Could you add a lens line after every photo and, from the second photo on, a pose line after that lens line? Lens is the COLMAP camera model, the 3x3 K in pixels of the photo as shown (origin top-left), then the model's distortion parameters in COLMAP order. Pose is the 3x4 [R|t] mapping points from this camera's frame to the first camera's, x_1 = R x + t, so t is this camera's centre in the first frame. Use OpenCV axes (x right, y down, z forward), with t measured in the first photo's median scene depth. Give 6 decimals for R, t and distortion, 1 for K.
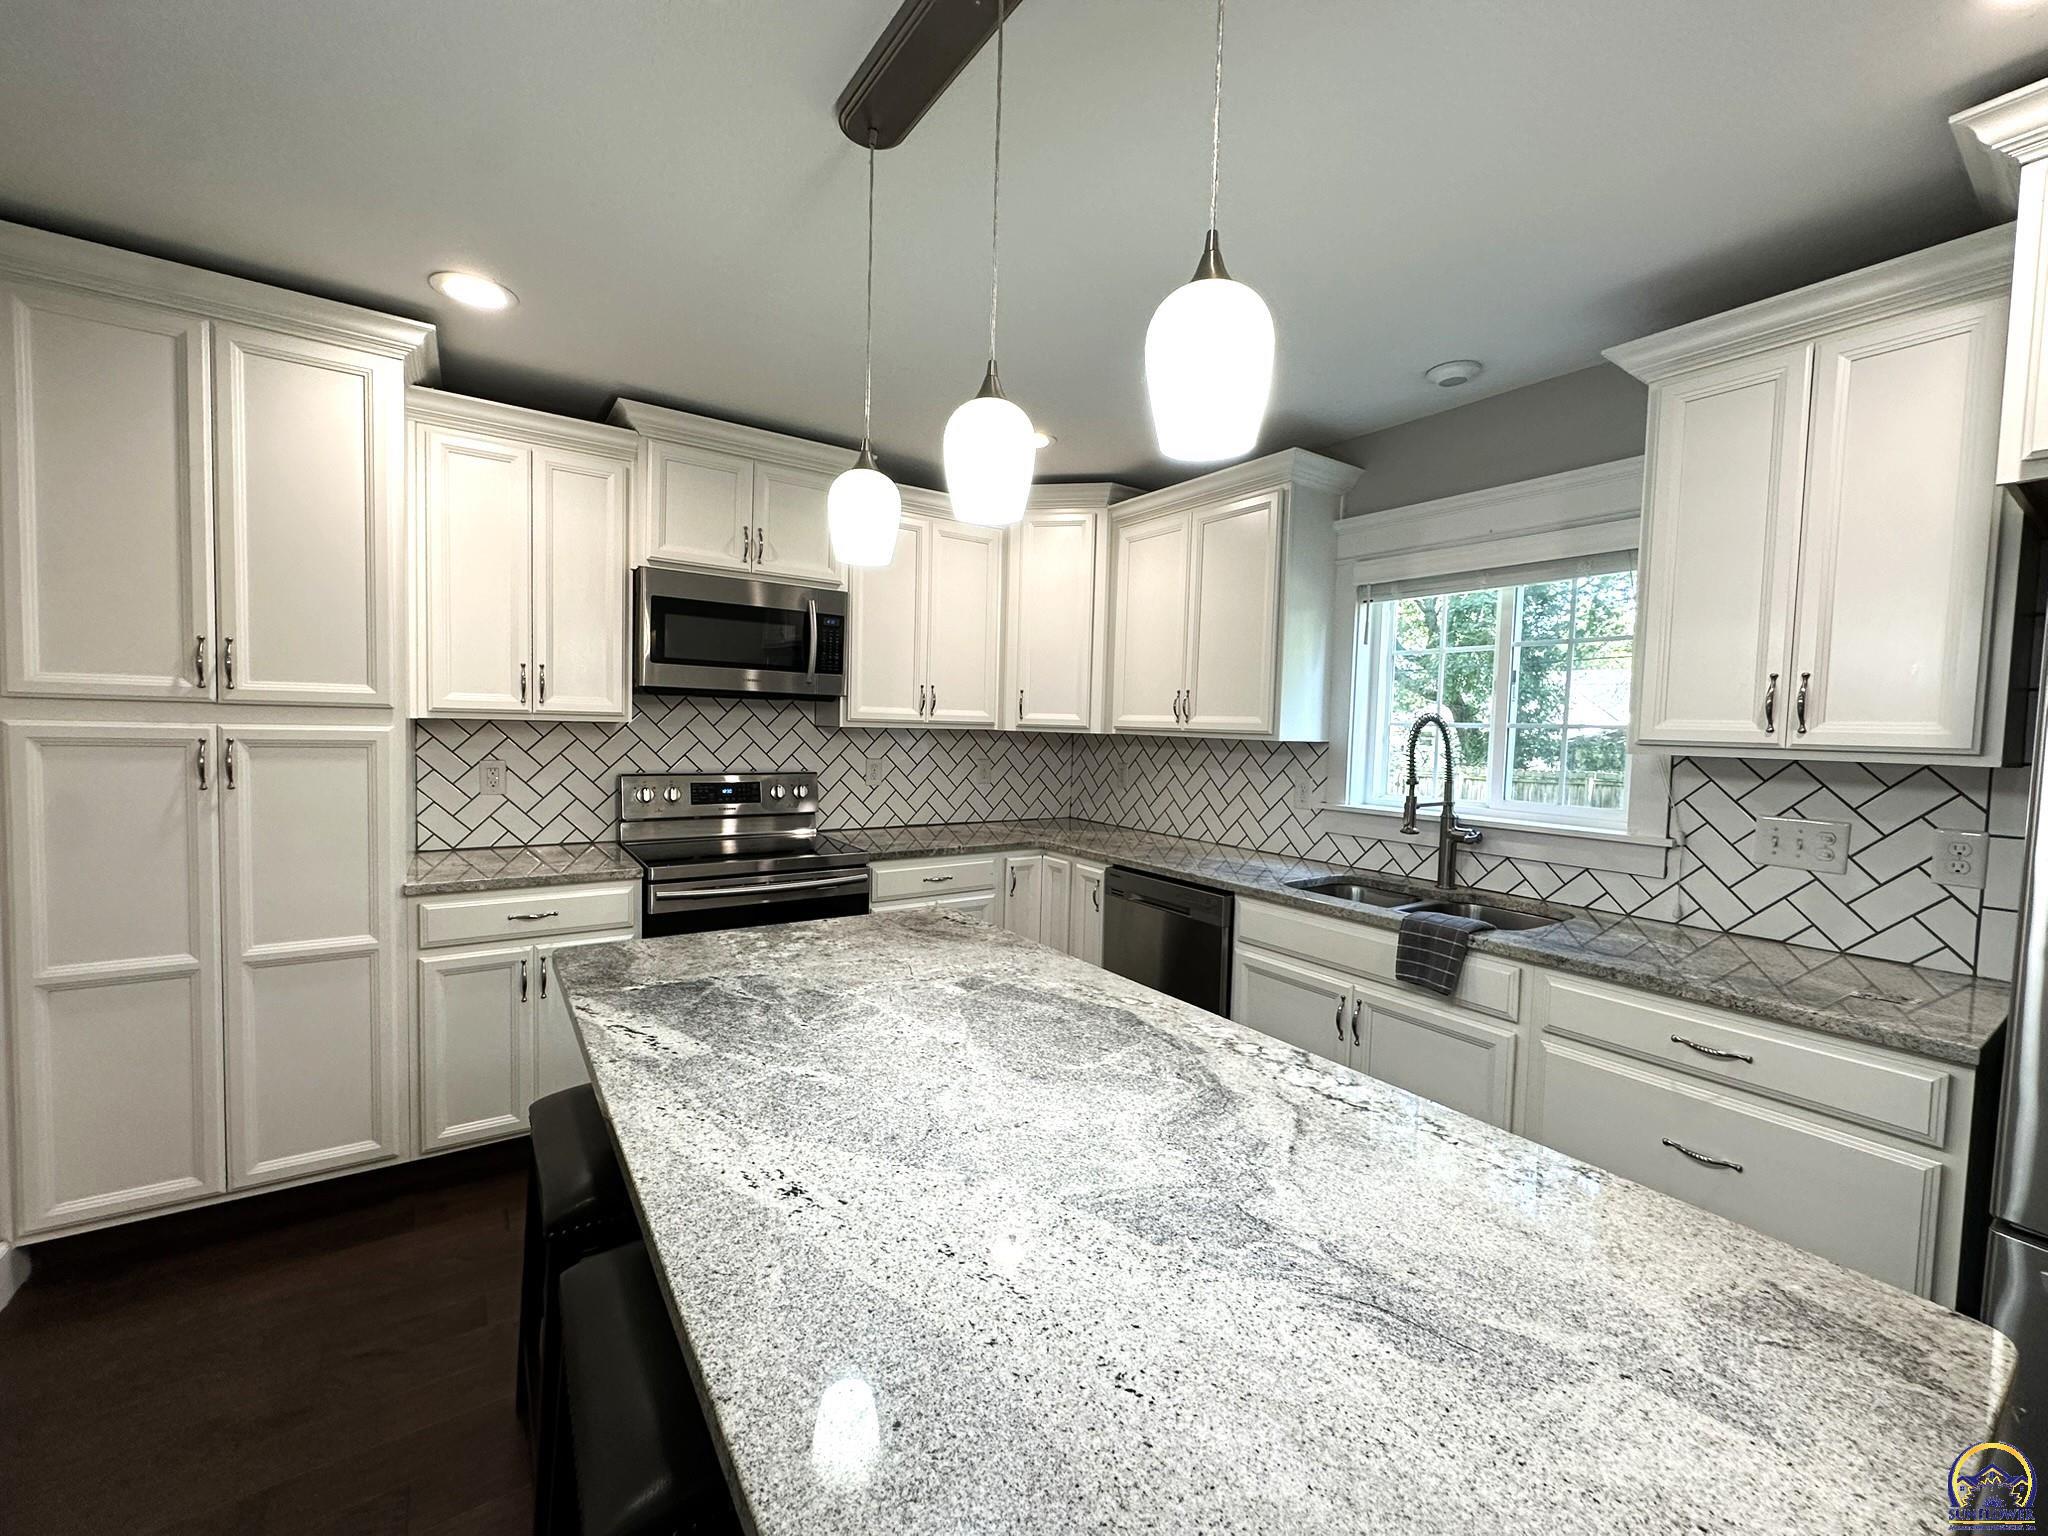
lens RADIAL K [[840.1, 0, 1026.1], [0, 840.1, 763.6], [0, 0, 1]] dist [-0.002649, 0.000351]
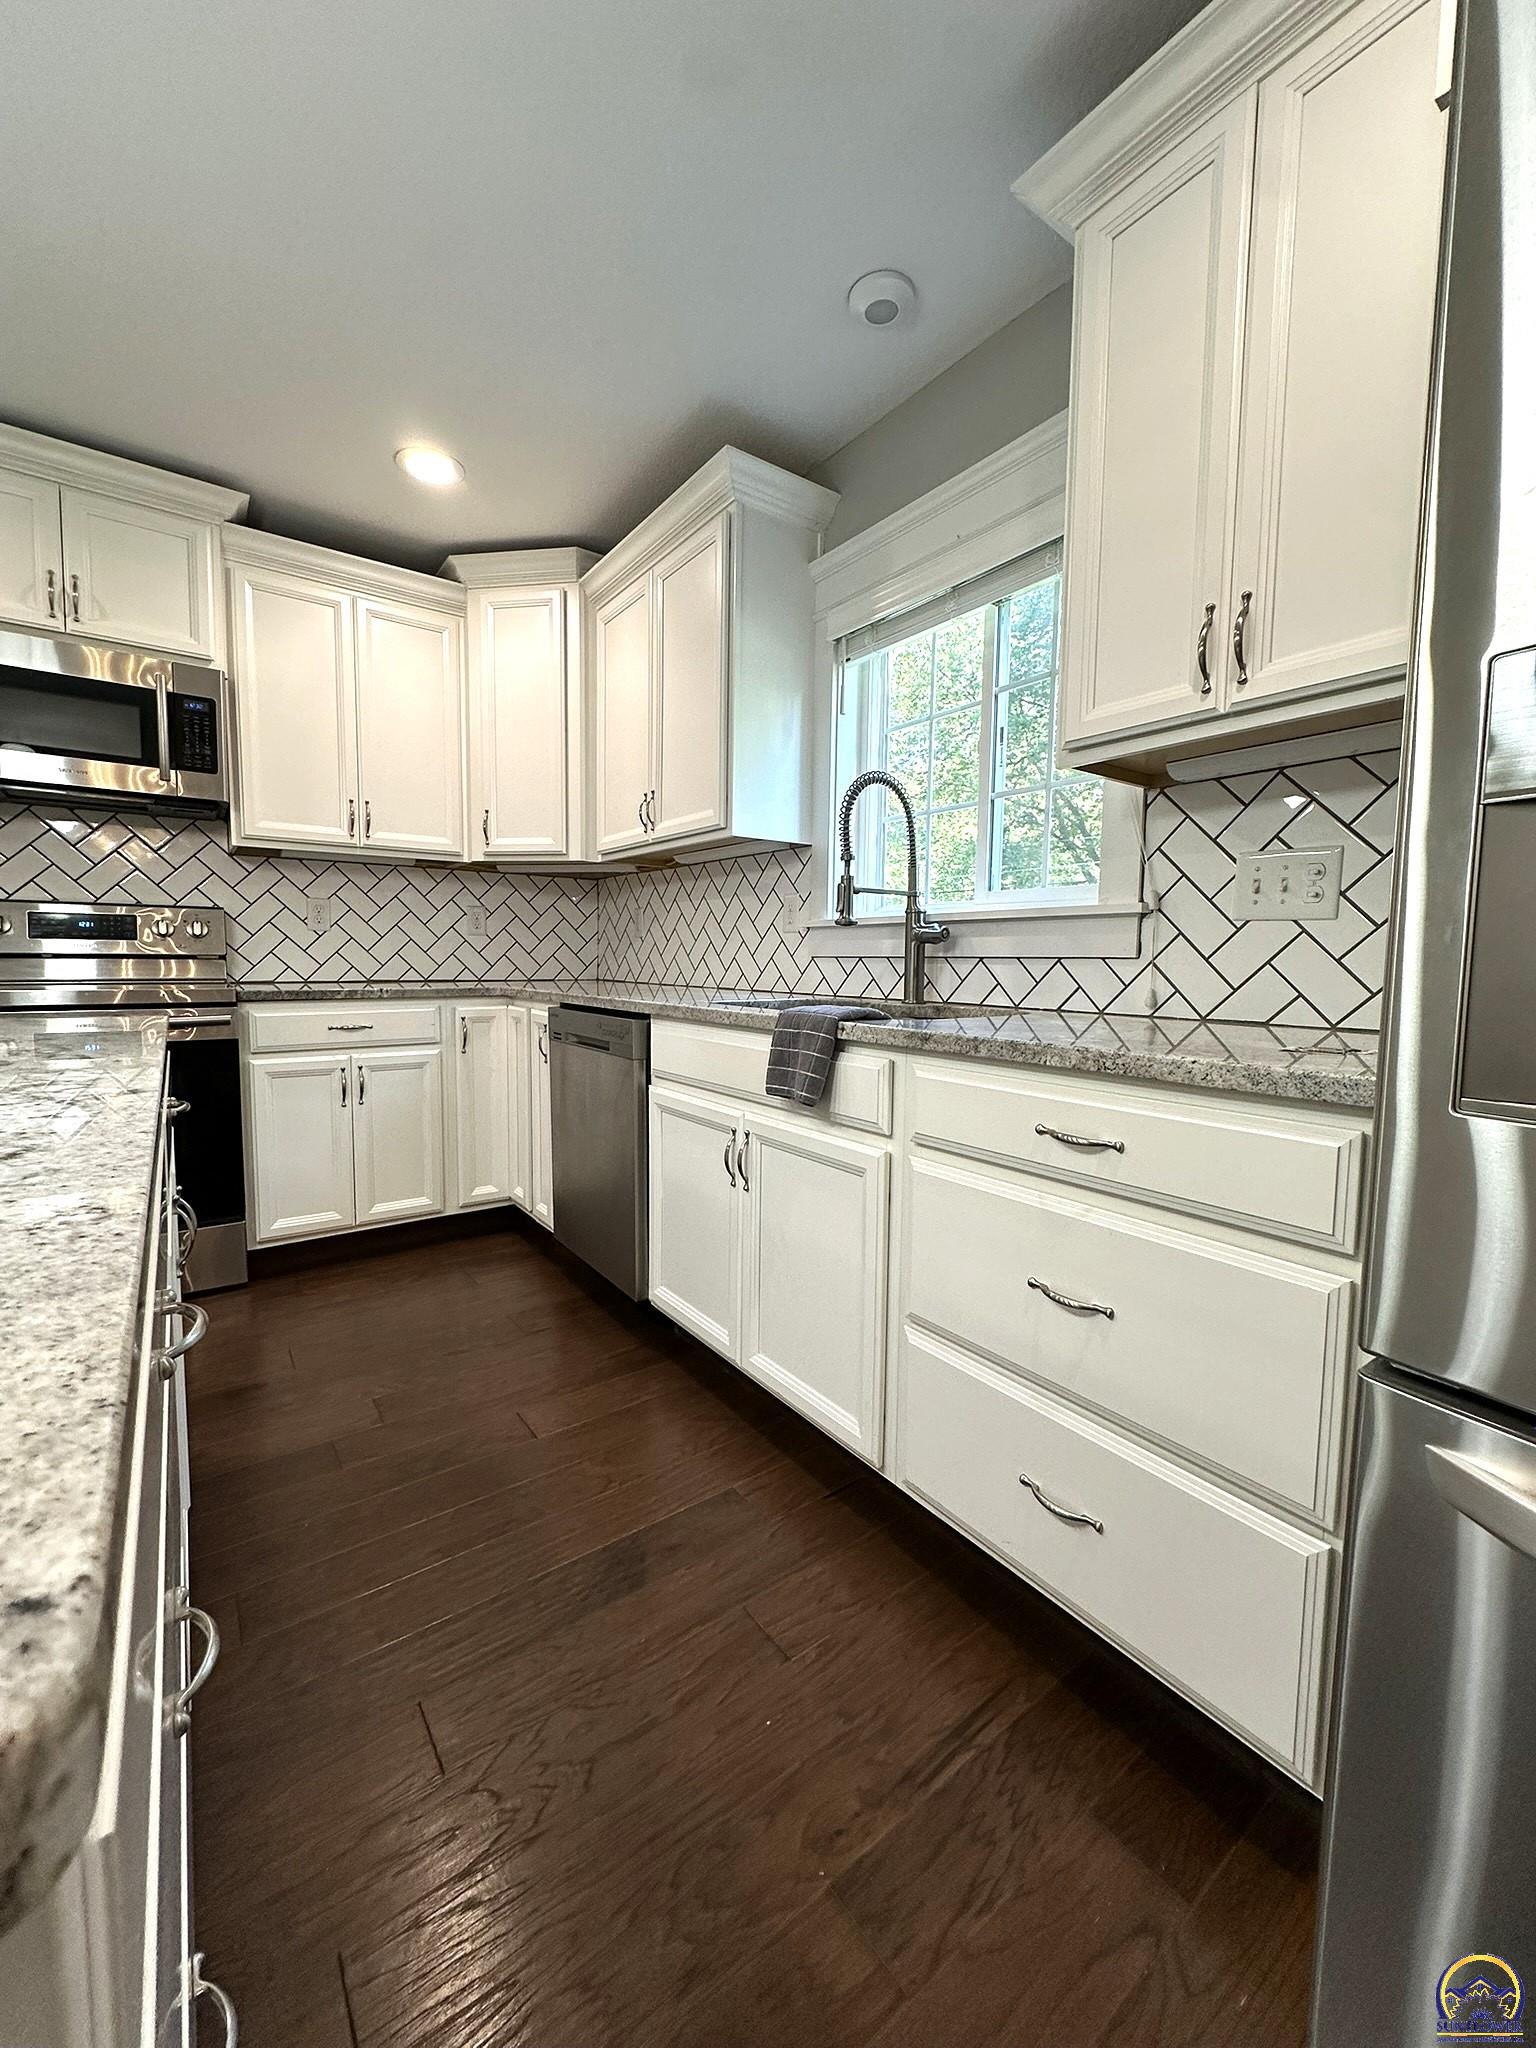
lens RADIAL K [[840.1, 0, 771.4], [0, 840.1, 1020.6], [0, 0, 1]] dist [-0.002649, 0.000351]
pose [[0.999504, -0.017458, 0.026227, 0.346214], [0.016670, 0.999411, 0.029981, 0.138531], [-0.026735, -0.029529, 0.999206, 0.214750]]
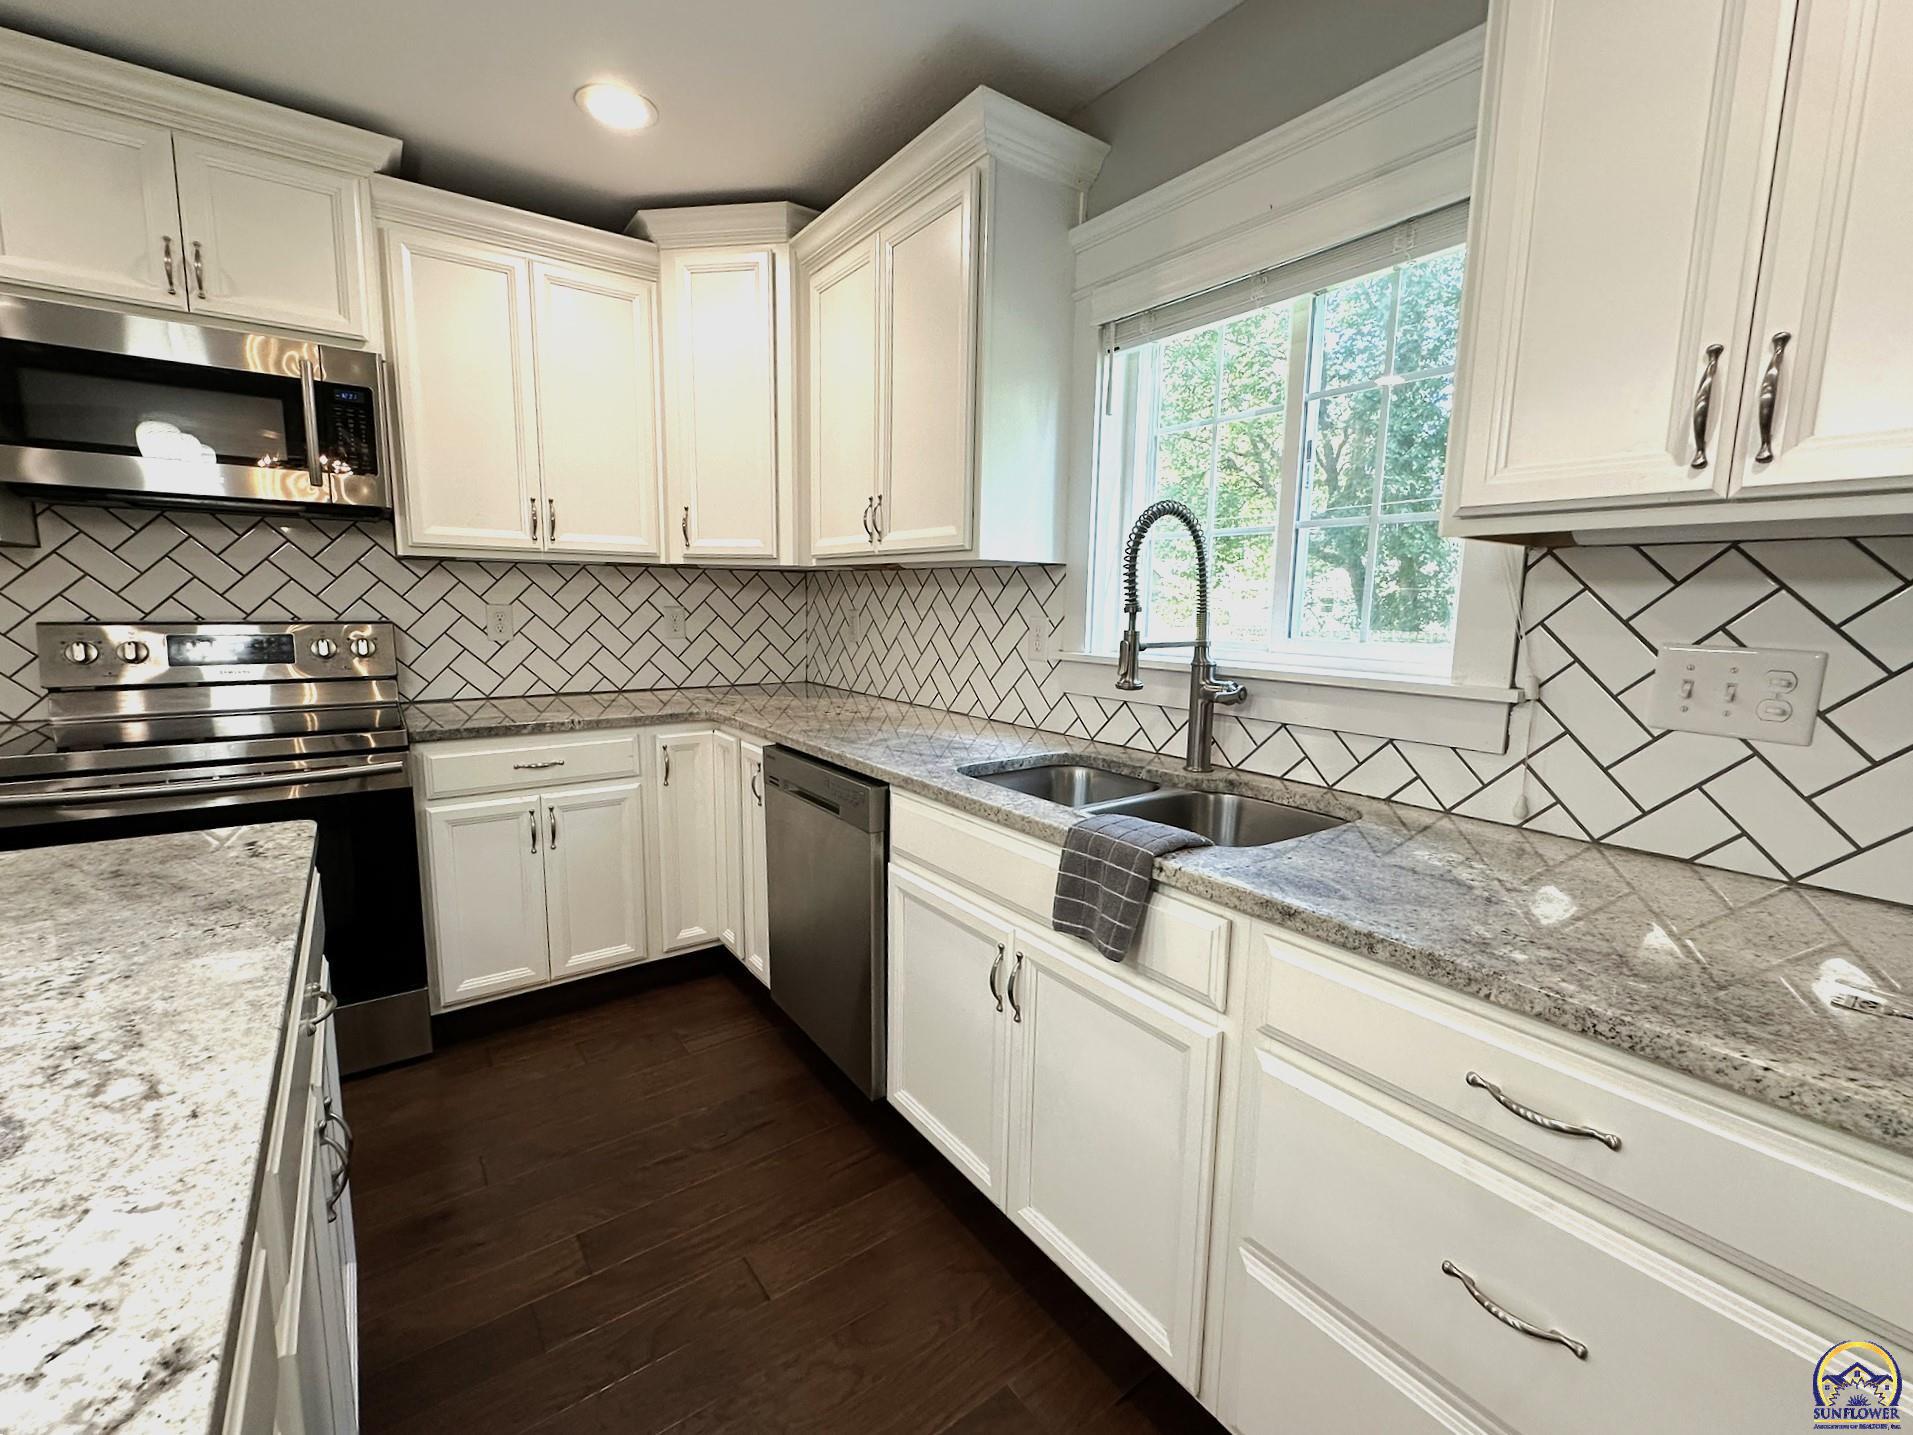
lens RADIAL K [[839.0, 0, 957.5], [0, 839.0, 715.2], [0, 0, 1]] dist [-0.002729, 0.000345]
pose [[0.999590, -0.014686, 0.024564, 0.291651], [0.012343, 0.995596, 0.092936, 0.039265], [-0.025821, -0.092595, 0.995369, 0.338994]]
